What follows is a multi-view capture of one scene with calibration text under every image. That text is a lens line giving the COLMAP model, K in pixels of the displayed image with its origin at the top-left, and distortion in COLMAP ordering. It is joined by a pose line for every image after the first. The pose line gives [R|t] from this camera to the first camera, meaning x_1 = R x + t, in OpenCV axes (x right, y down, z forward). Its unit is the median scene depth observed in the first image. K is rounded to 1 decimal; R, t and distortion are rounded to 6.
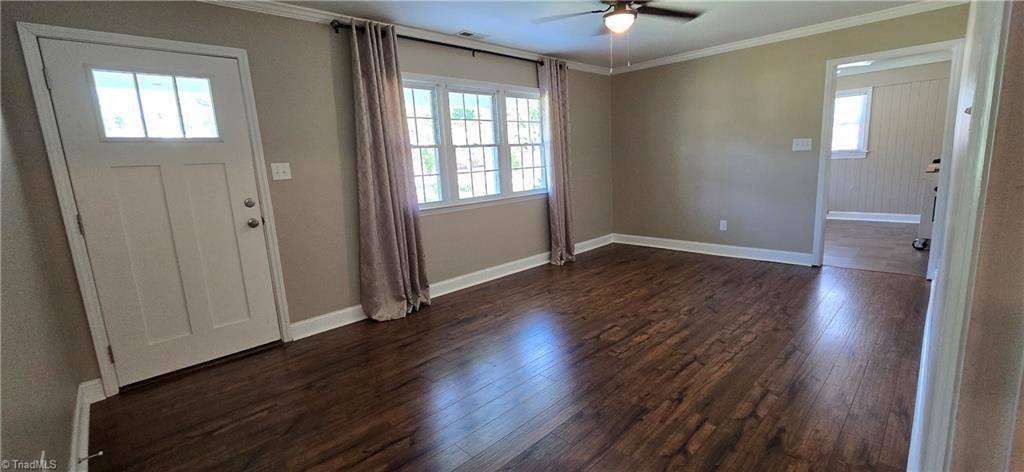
lens RADIAL K [[424.9, 0, 512.0], [0, 424.9, 236.0], [0, 0, 1]] dist [-0.010341, 0.005616]
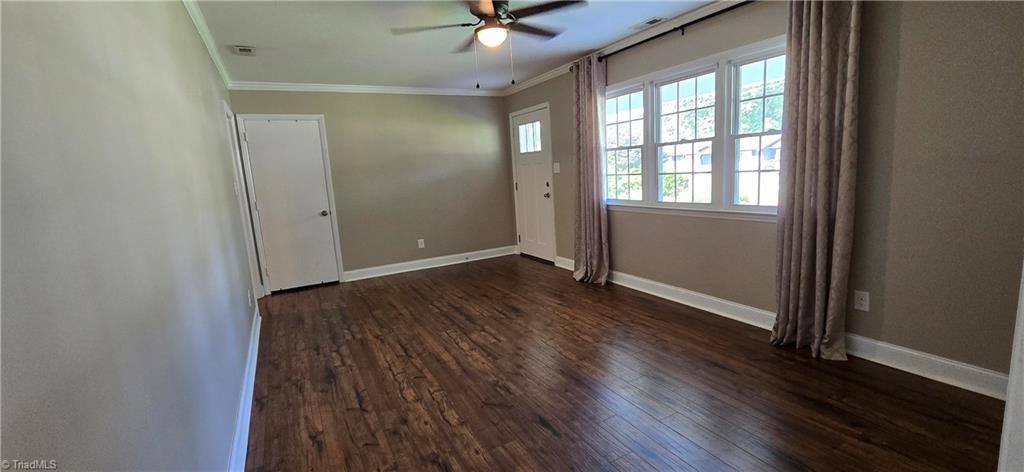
lens RADIAL K [[424.9, 0, 512.0], [0, 424.9, 236.0], [0, 0, 1]] dist [-0.010341, 0.005616]
pose [[-0.270389, 0.219947, -0.937290, 1.146330], [-0.090042, 0.963510, 0.252075, -0.294923], [0.958531, 0.152553, -0.240718, 1.244878]]
